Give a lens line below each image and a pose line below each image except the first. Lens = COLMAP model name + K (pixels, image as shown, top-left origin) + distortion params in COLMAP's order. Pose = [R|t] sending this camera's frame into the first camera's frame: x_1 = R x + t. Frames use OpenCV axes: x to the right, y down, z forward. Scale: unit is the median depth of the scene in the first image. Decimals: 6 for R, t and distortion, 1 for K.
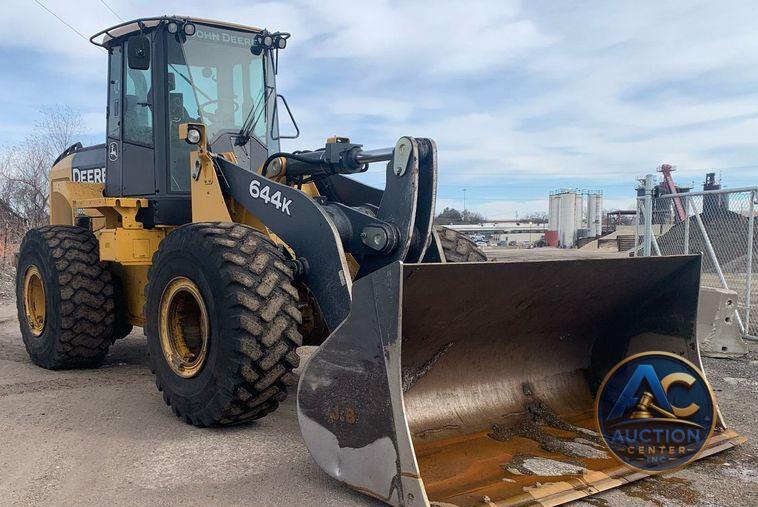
lens RADIAL K [[906.8, 0, 379.0], [0, 906.8, 253.5], [0, 0, 1]] dist [0.126160, -0.000216]
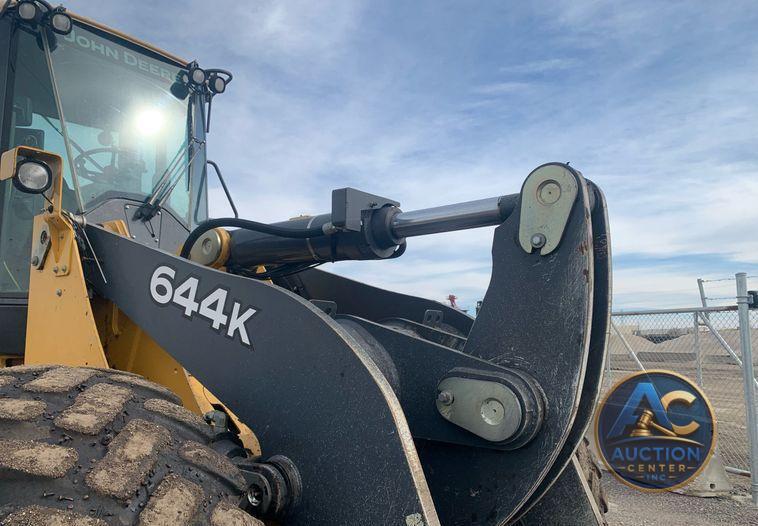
lens RADIAL K [[462.6, 0, 362.4], [0, 462.6, 275.7], [0, 0, 1]] dist [0.024968, -0.000209]
pose [[0.965482, 0.036569, 0.257889, -0.096927], [0.001124, 0.989501, -0.144523, -0.040074], [-0.260467, 0.139824, 0.955304, 0.727072]]
